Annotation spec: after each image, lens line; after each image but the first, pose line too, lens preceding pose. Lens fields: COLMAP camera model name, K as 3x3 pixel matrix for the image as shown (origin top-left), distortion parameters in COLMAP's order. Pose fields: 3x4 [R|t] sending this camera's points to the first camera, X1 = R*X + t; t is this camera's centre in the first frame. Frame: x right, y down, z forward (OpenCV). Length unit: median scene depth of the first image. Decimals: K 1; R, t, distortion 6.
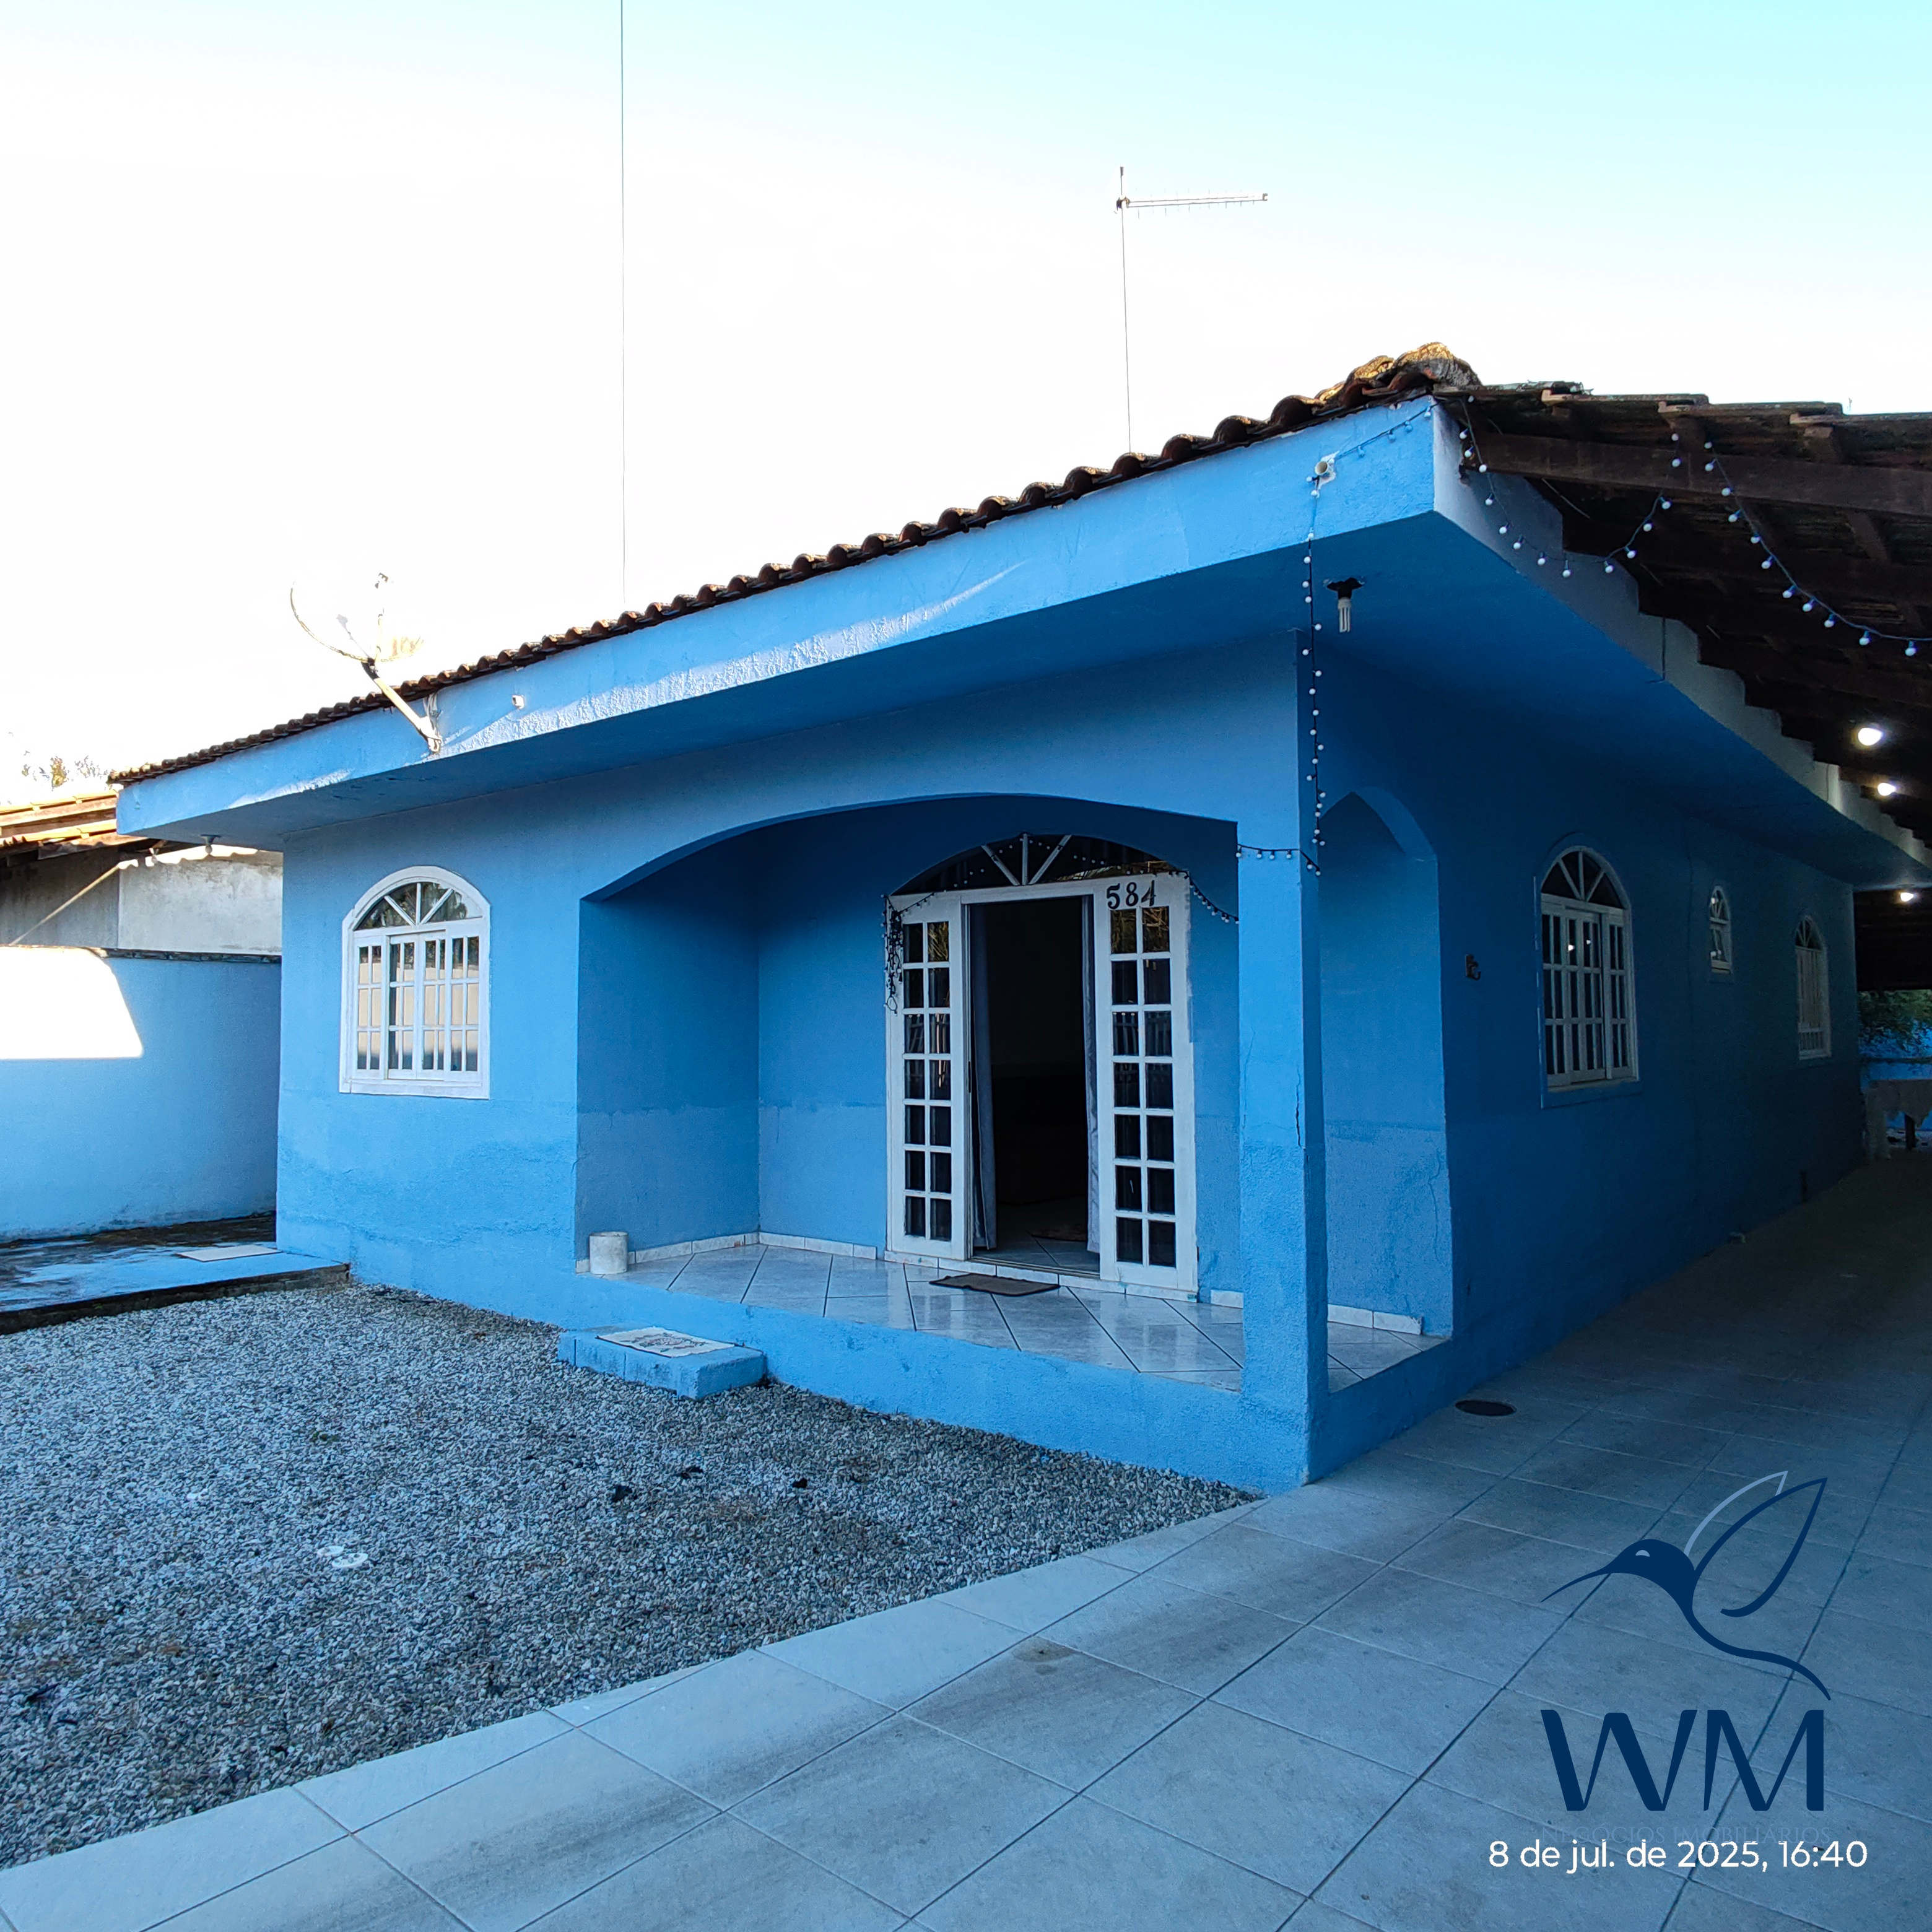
lens RADIAL K [[1363.7, 0, 972.5], [0, 1363.7, 960.9], [0, 0, 1]] dist [-0.023562, 0.021967]
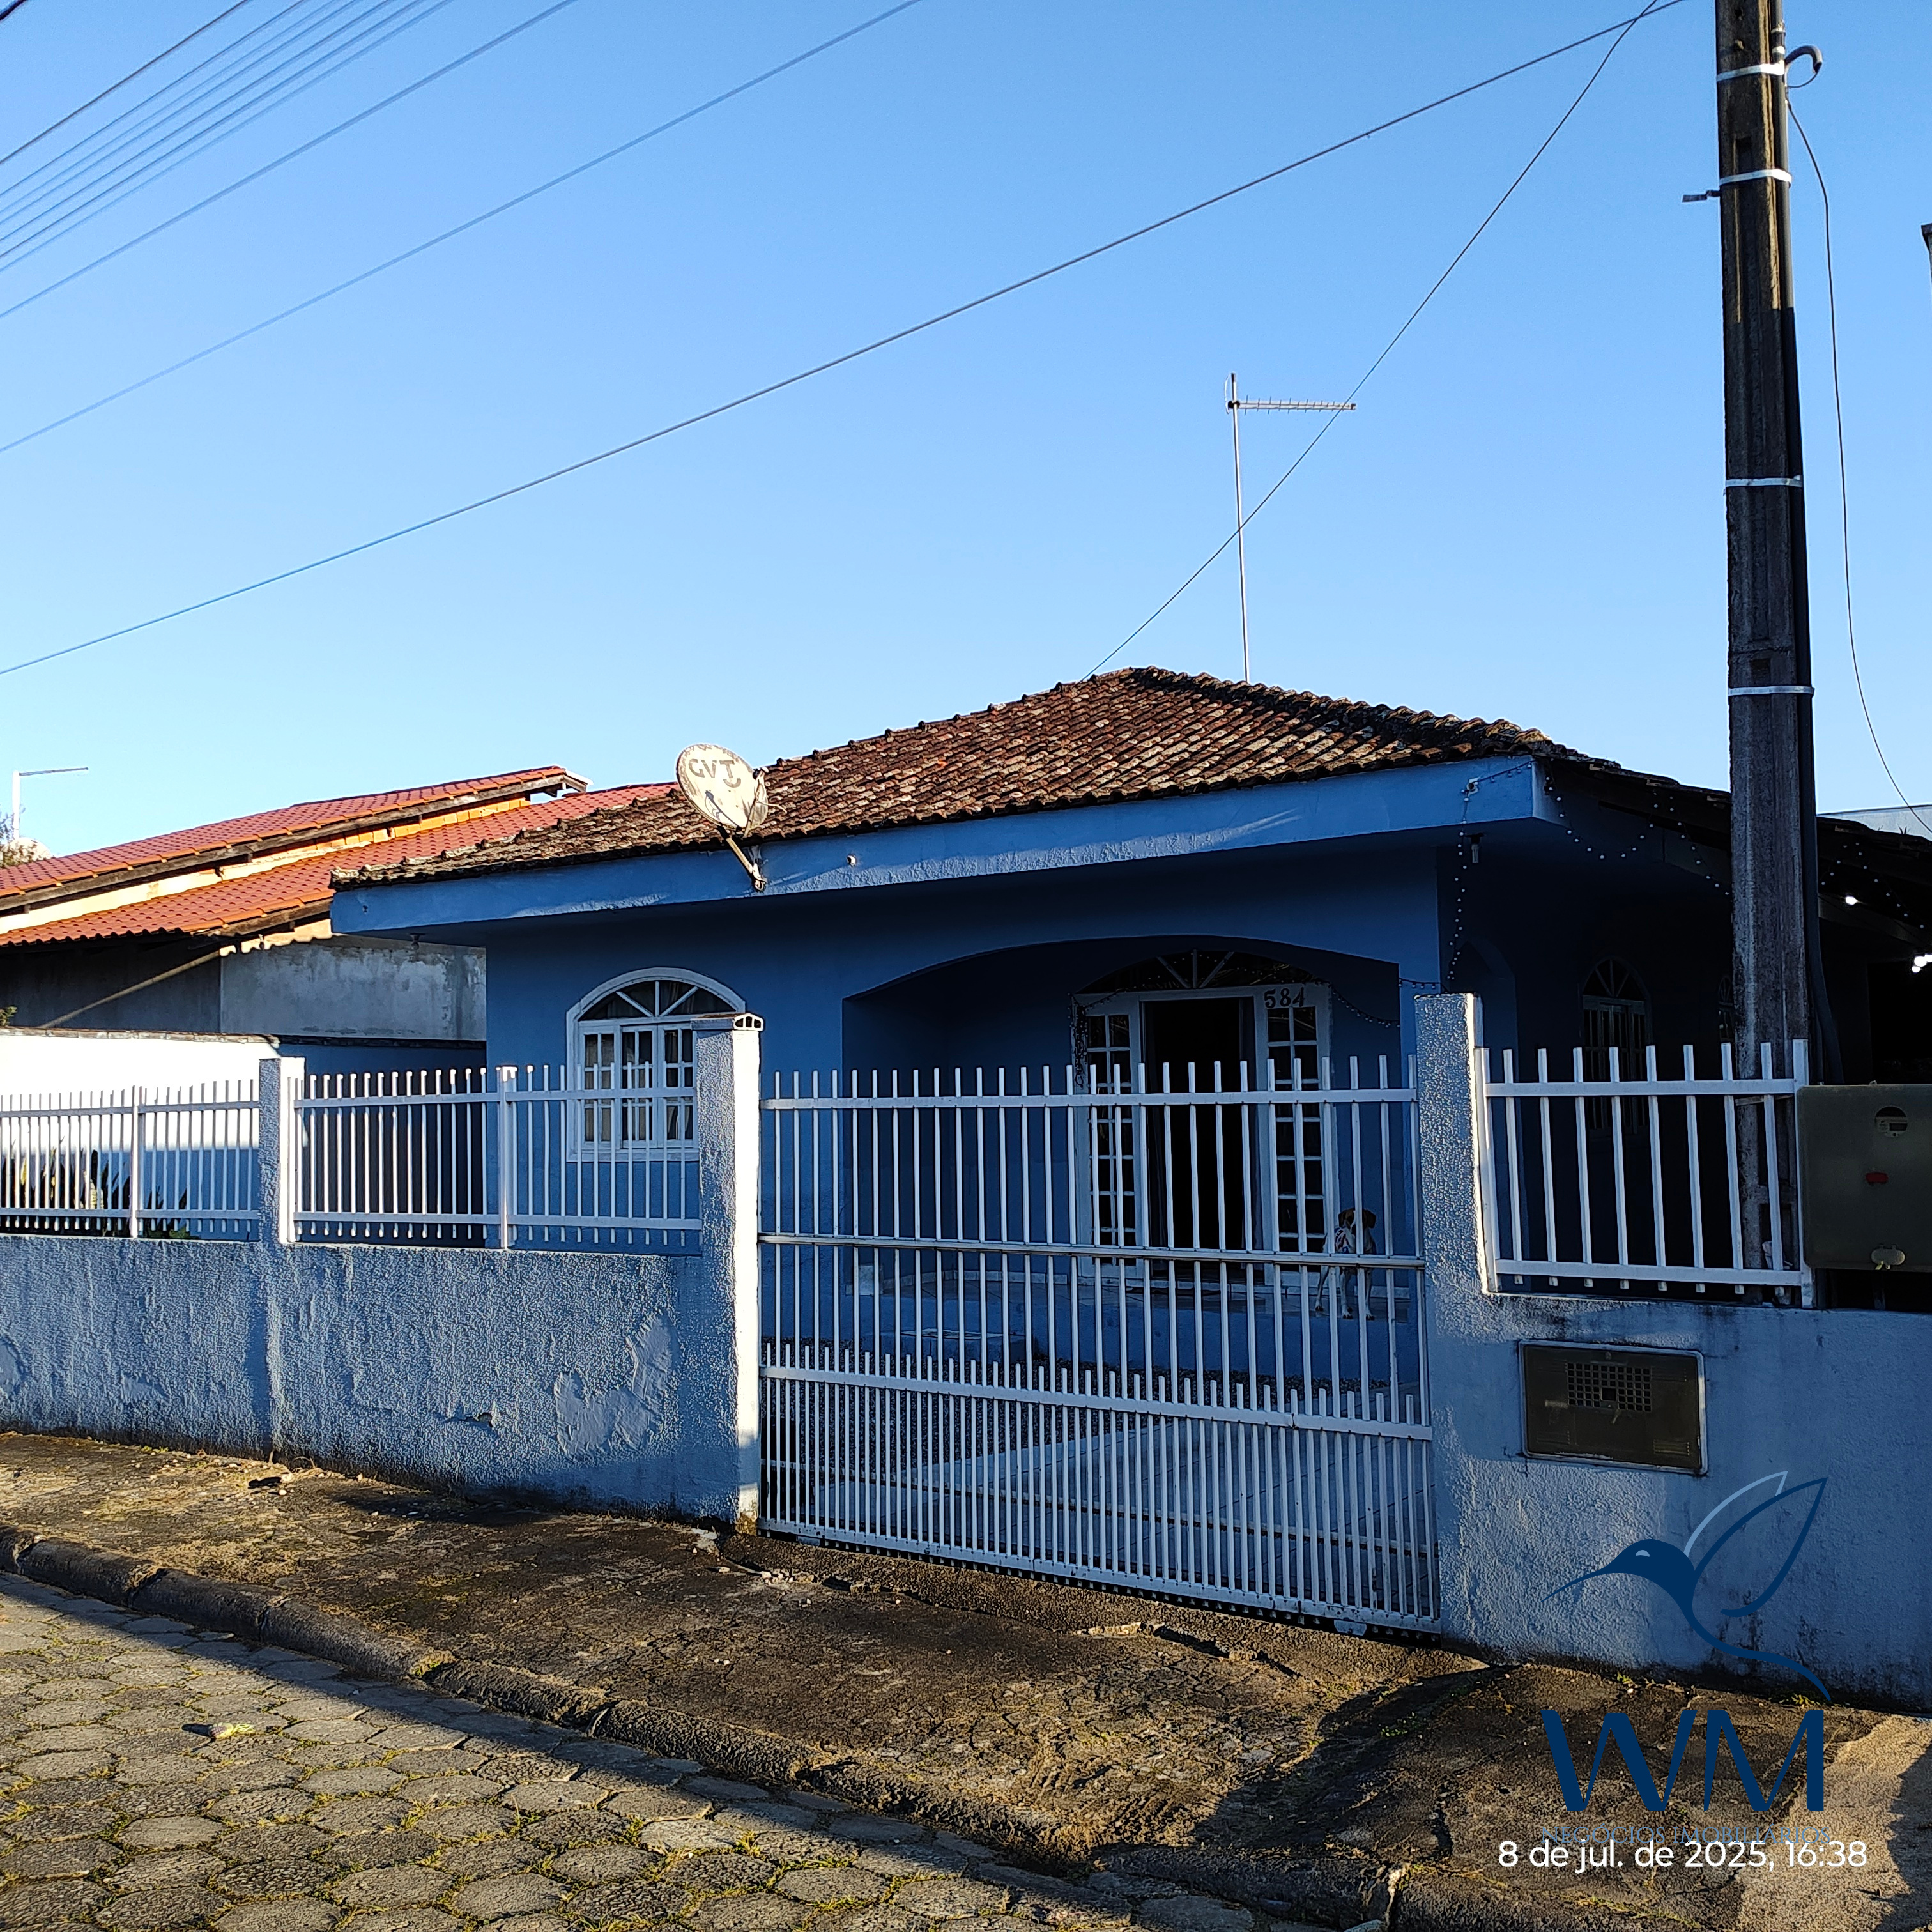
lens RADIAL K [[1913.3, 0, 969.4], [0, 1913.3, 968.0], [0, 0, 1]] dist [0.138253, -0.318645]
pose [[0.995062, -0.003294, 0.099199, -0.478284], [0.005762, 0.999681, -0.024600, -0.041258], [-0.099087, 0.025050, 0.994763, -1.076047]]
